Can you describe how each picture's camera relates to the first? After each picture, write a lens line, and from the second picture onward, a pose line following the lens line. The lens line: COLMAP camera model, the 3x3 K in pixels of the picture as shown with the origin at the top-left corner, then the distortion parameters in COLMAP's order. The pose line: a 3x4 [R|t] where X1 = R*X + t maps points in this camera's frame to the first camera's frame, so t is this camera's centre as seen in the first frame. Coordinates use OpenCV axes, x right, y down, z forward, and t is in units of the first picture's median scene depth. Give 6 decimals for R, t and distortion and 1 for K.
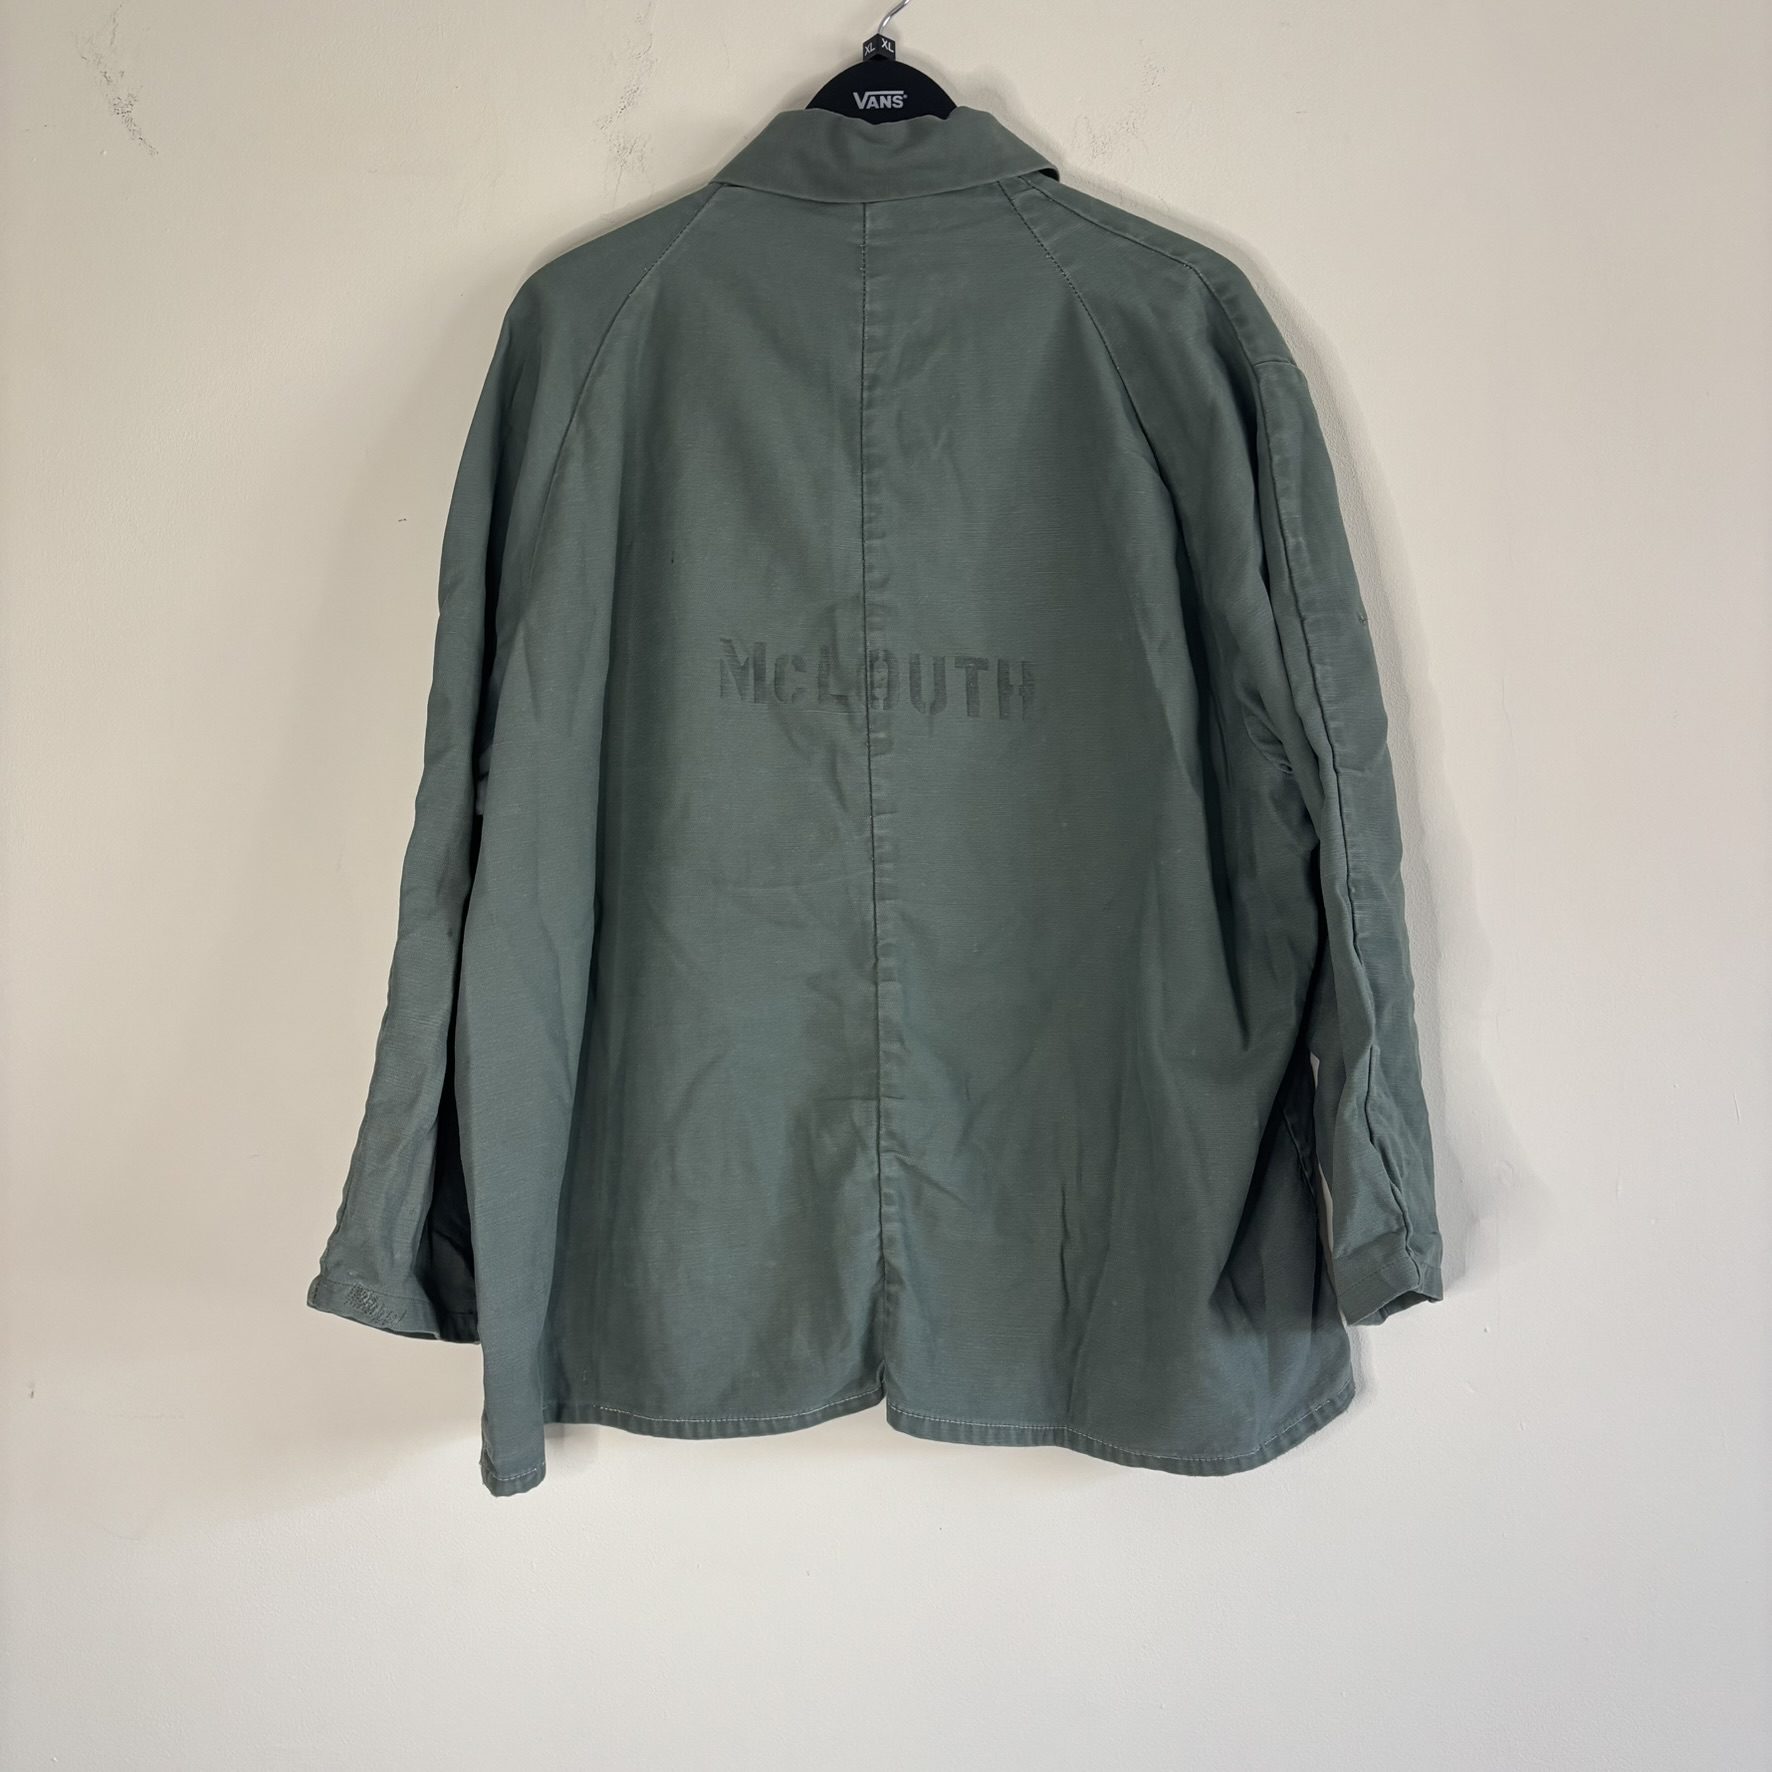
lens RADIAL K [[1457.3, 0, 886.0], [0, 1457.3, 886.0], [0, 0, 1]] dist [0.072463, -0.192994]
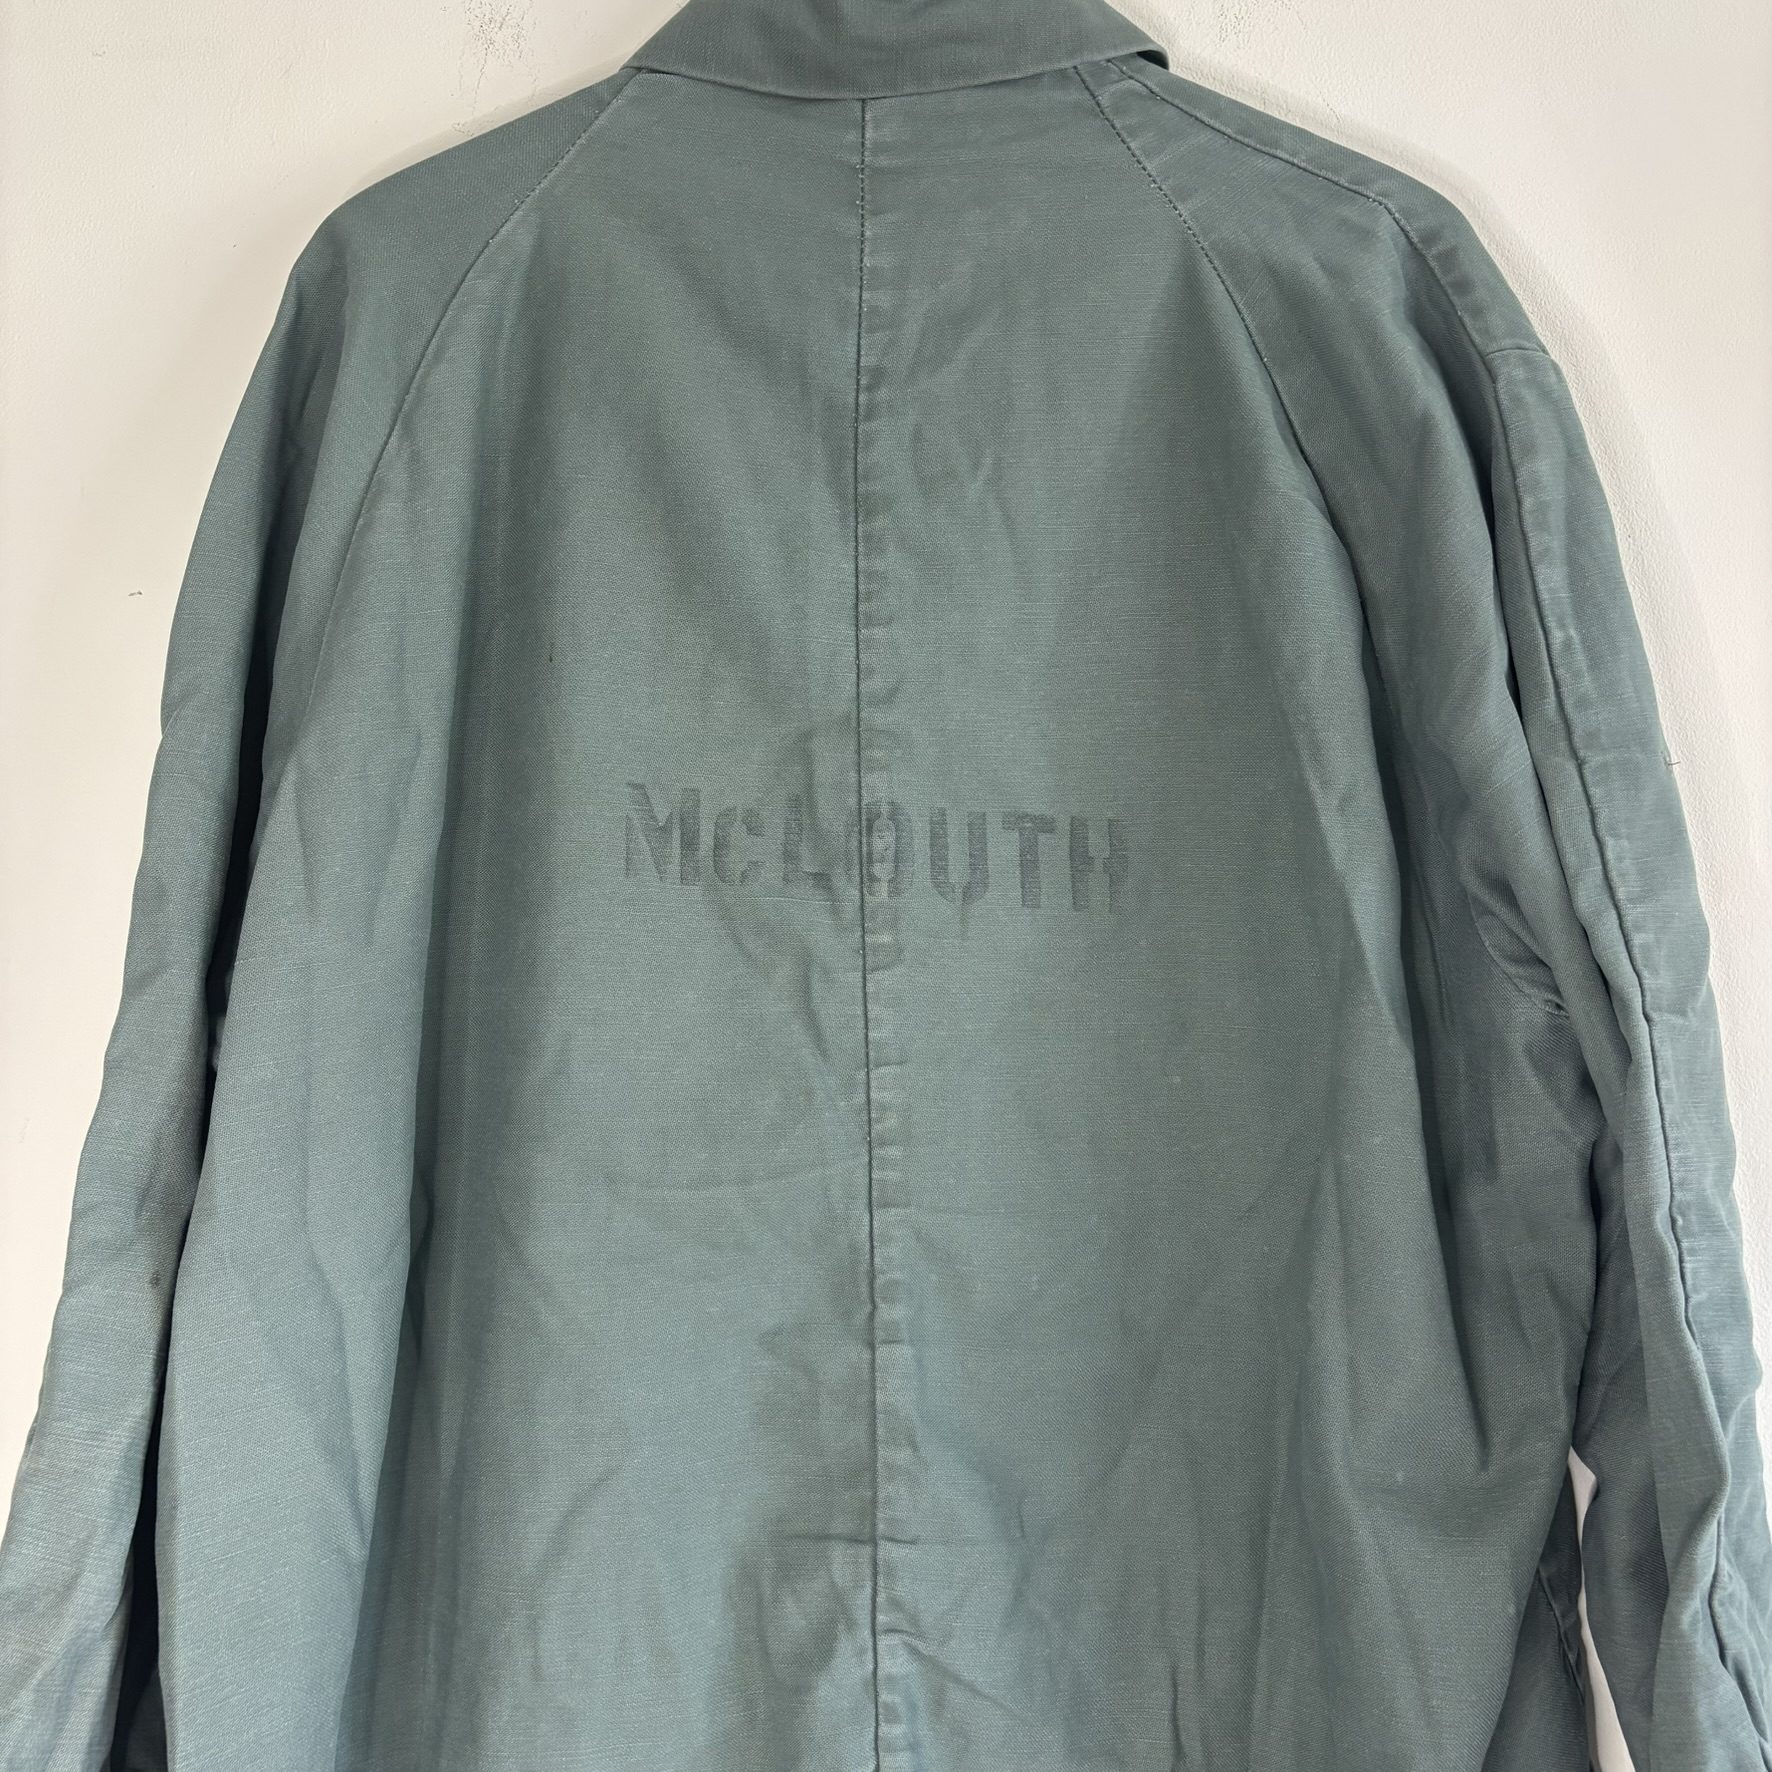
lens RADIAL K [[1275.9, 0, 886.0], [0, 1275.9, 886.0], [0, 0, 1]] dist [0.004109, -0.006227]
pose [[0.999962, 0.007167, -0.004882, 0.000102], [-0.007341, 0.999304, -0.036567, -0.107181], [0.004617, 0.036602, 0.999319, 0.462681]]
